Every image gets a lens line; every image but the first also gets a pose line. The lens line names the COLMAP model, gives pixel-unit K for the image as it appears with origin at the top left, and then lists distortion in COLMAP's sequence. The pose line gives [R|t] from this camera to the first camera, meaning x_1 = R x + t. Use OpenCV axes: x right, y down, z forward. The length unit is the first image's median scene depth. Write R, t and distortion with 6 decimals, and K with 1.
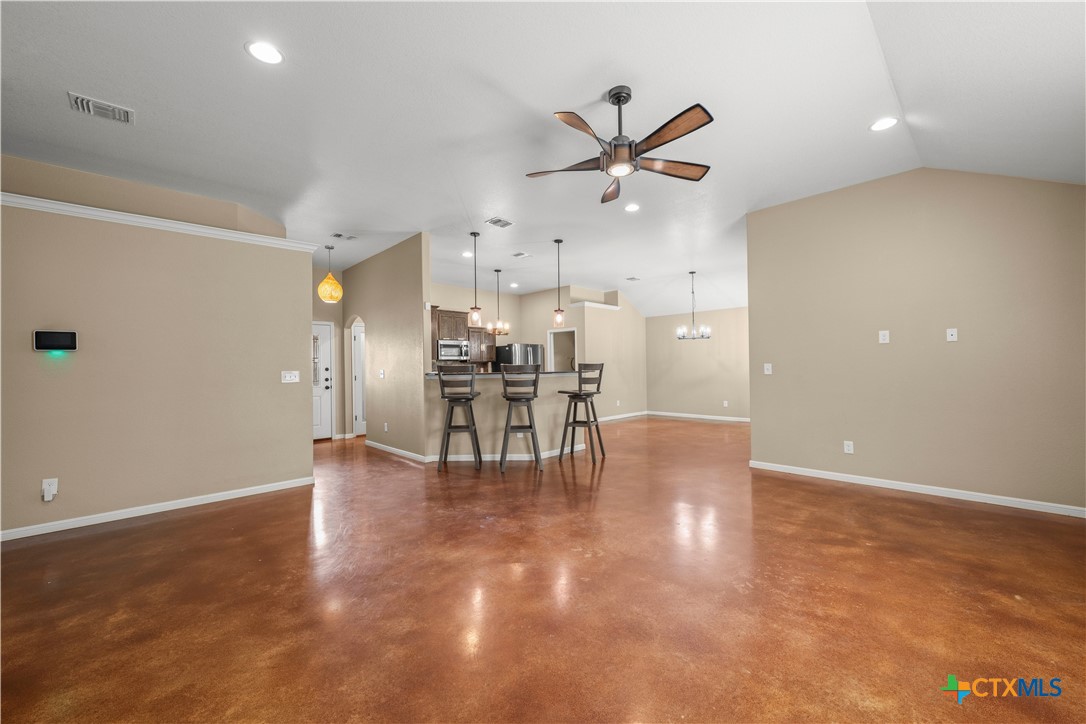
lens RADIAL K [[425.9, 0, 544.1], [0, 425.9, 363.1], [0, 0, 1]] dist [-0.000473, -0.000281]
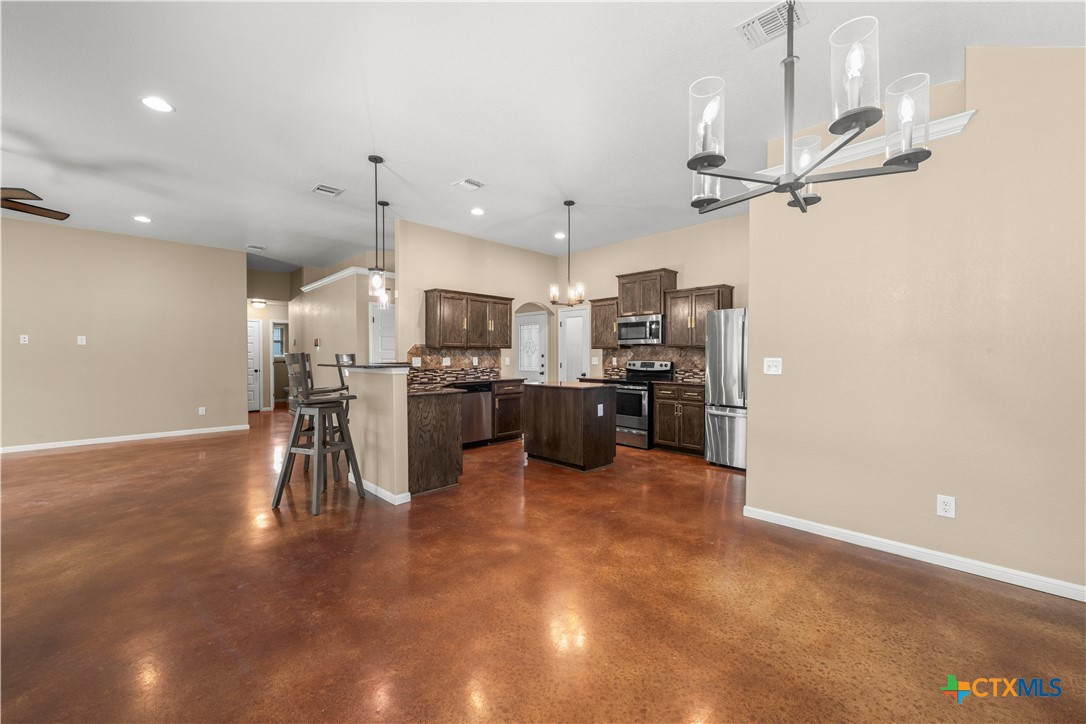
lens RADIAL K [[425.9, 0, 544.1], [0, 425.9, 363.1], [0, 0, 1]] dist [-0.000473, -0.000281]
pose [[0.013879, 0.031561, -0.999405, 0.723156], [0.009020, 0.999457, 0.031688, -0.001470], [0.999863, -0.009455, 0.013587, 1.308399]]
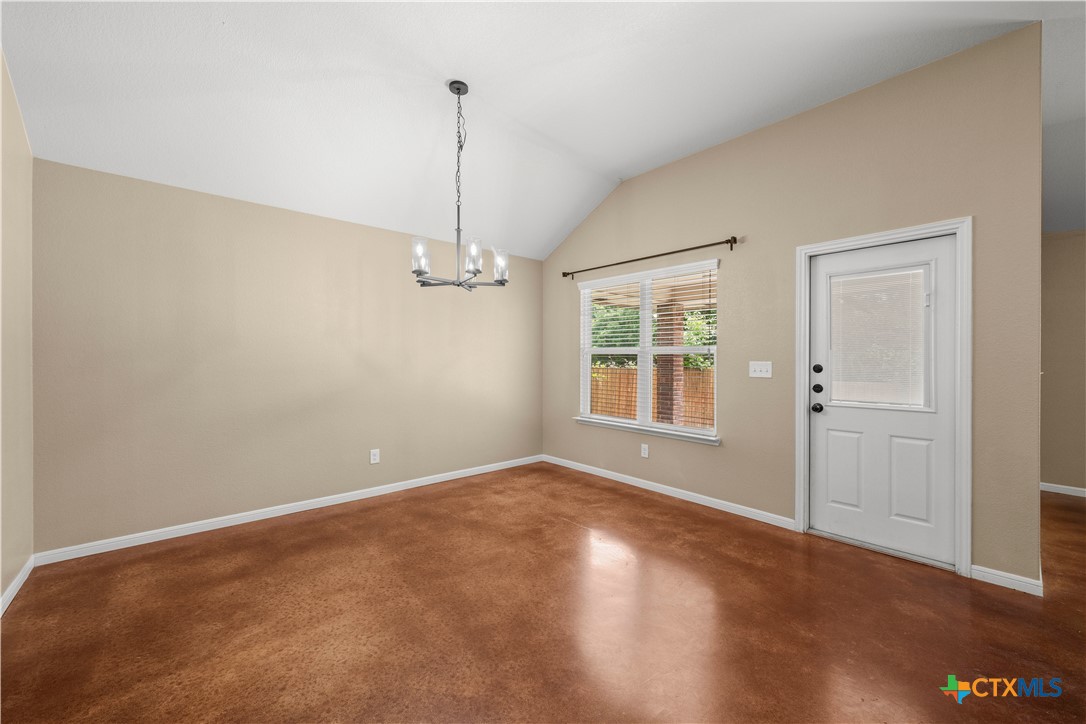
lens RADIAL K [[429.6, 0, 553.0], [0, 429.6, 361.6], [0, 0, 1]] dist [0.002003, -0.000035]
pose [[0.025285, 0.009669, 0.999634, 0.018298], [-0.010308, 0.999903, -0.009411, 0.008842], [-0.999627, -0.010067, 0.025382, 1.315121]]
